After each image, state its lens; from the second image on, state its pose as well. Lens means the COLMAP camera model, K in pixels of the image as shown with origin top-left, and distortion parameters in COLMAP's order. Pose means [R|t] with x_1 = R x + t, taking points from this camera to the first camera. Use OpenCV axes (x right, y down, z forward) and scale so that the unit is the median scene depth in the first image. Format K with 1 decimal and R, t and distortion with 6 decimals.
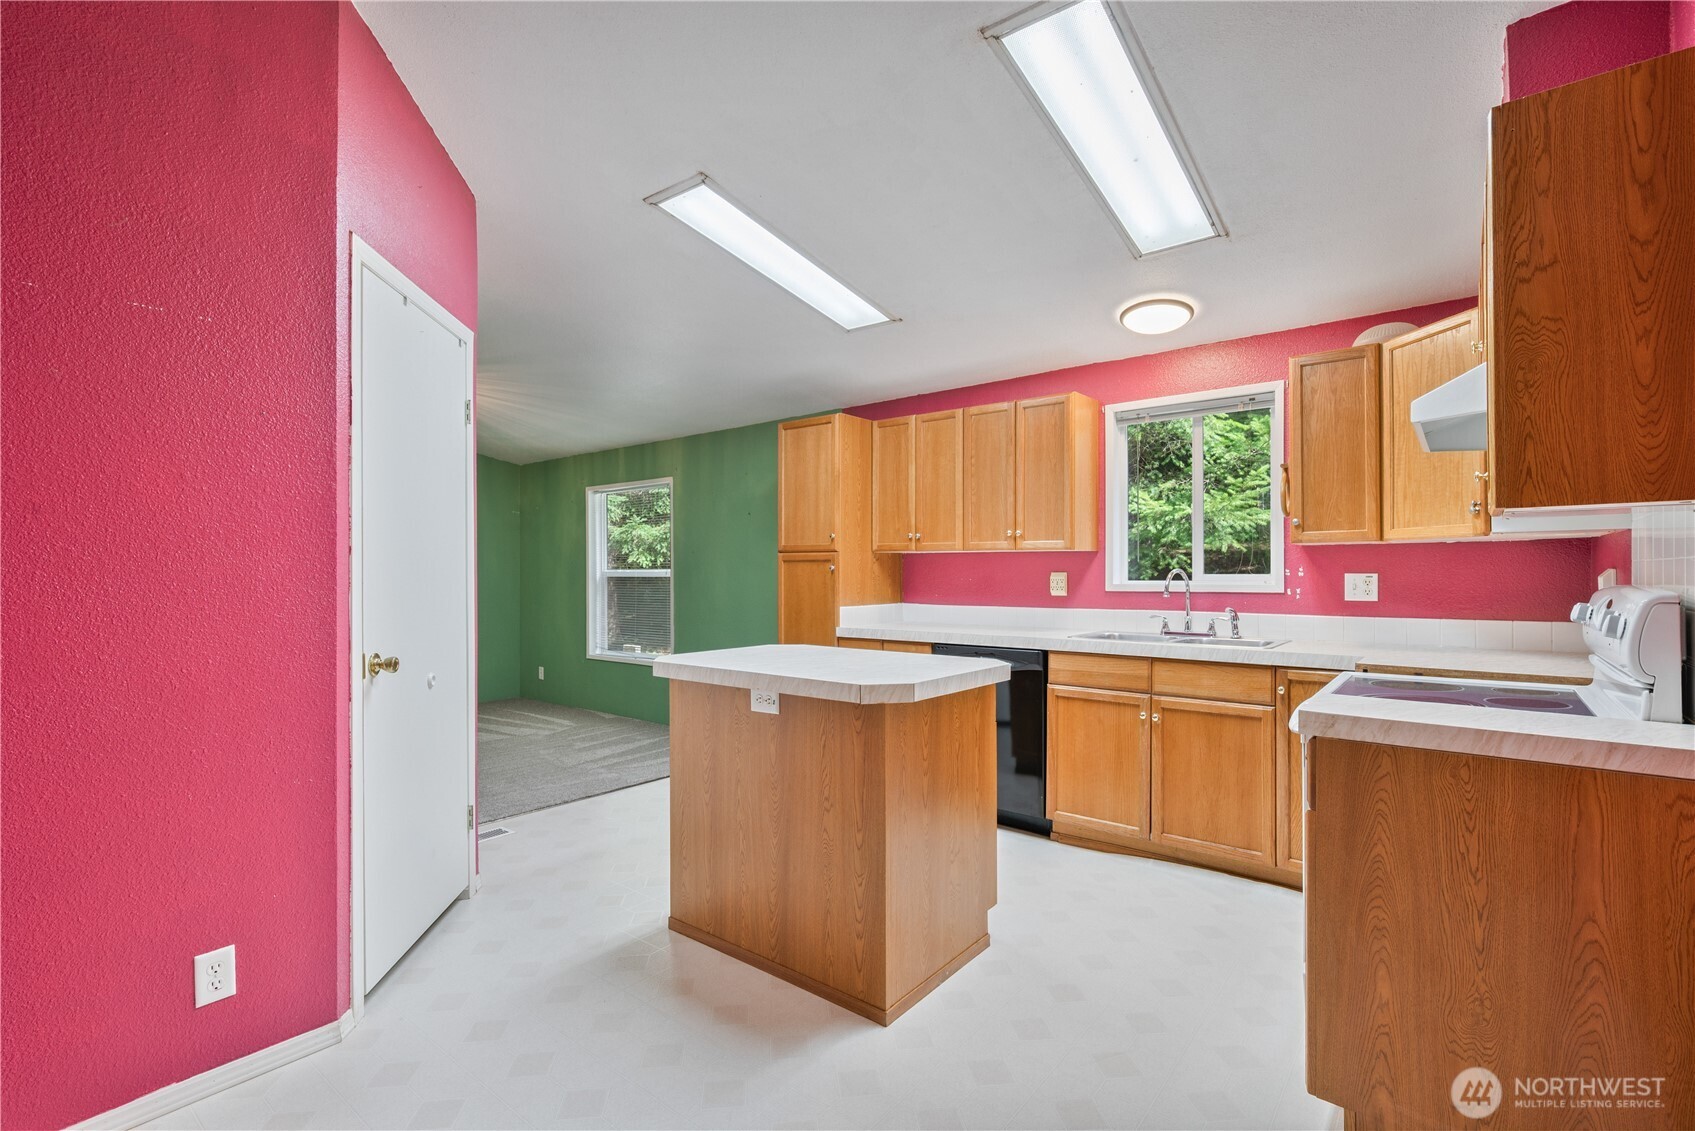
lens RADIAL K [[775.2, 0, 843.4], [0, 775.2, 570.5], [0, 0, 1]] dist [-0.003140, -0.000510]
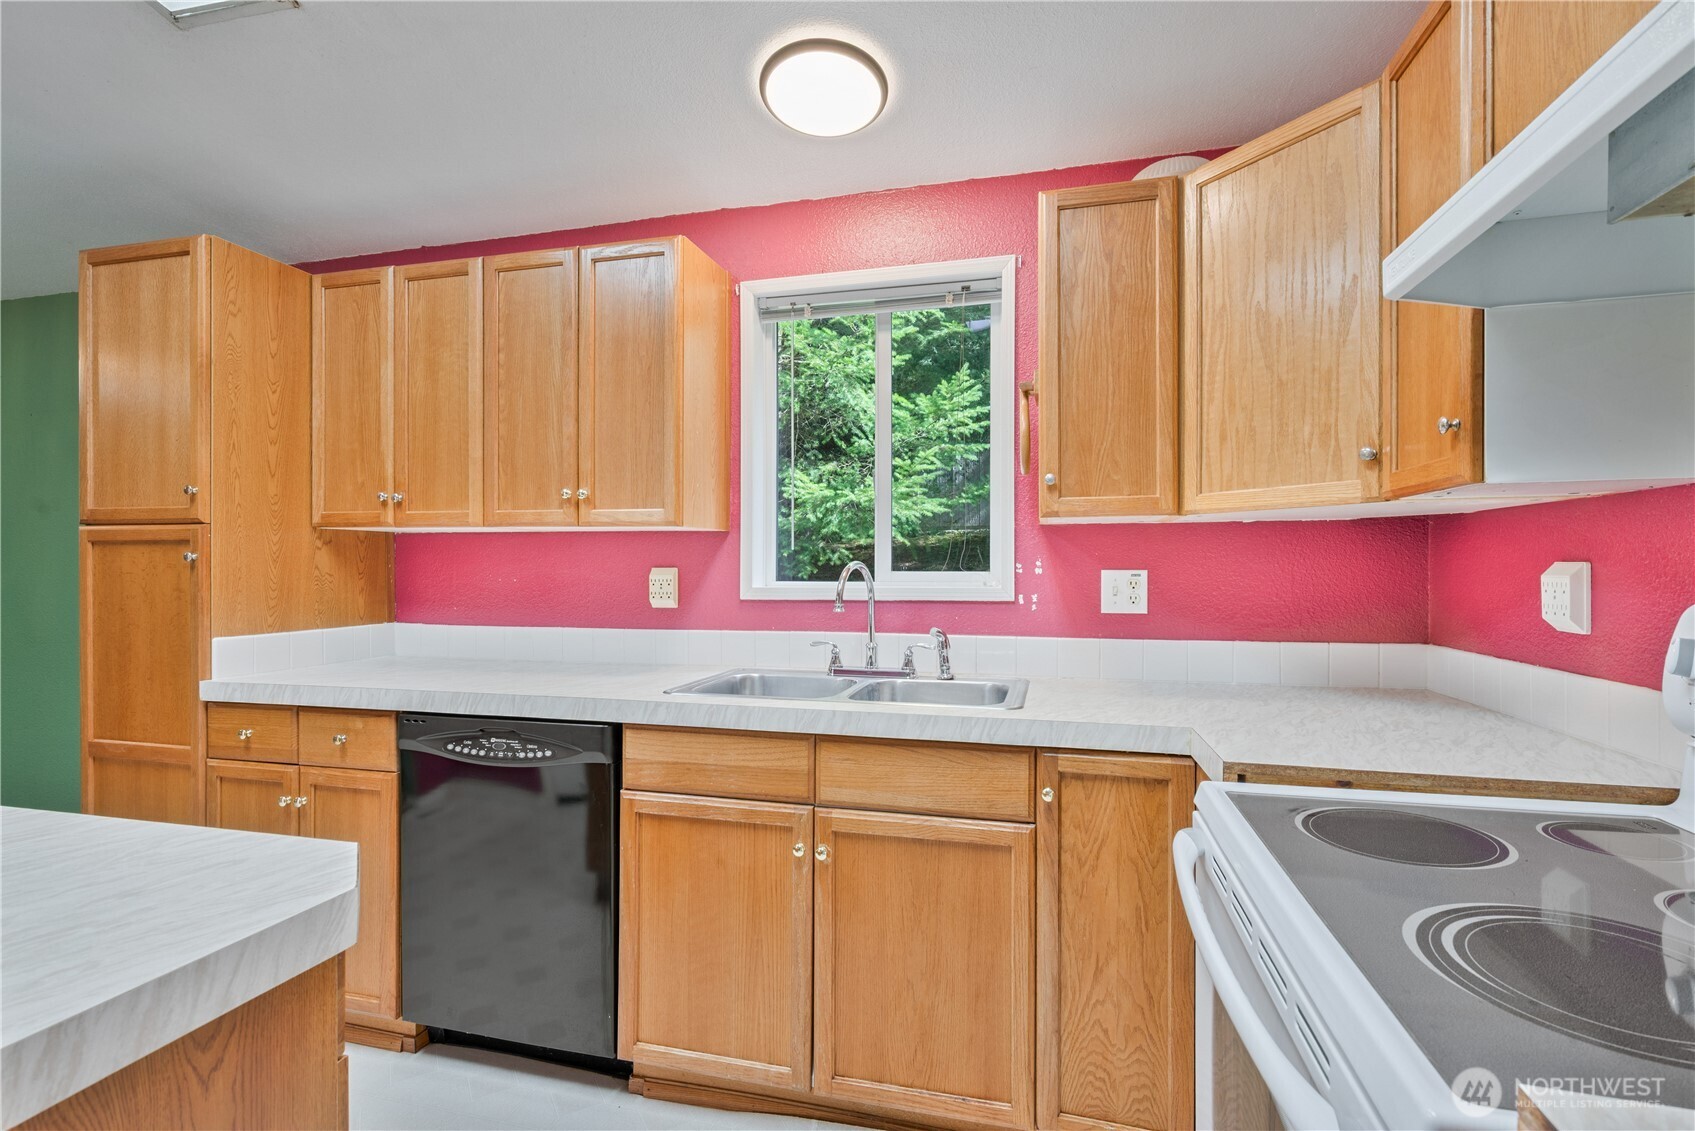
lens RADIAL K [[775.2, 0, 836.3], [0, 775.2, 568.8], [0, 0, 1]] dist [-0.003140, -0.000510]
pose [[0.915698, 0.002390, 0.401859, 0.188984], [-0.002867, 0.999996, 0.000585, 0.002837], [-0.401856, -0.001688, 0.915701, 0.485030]]
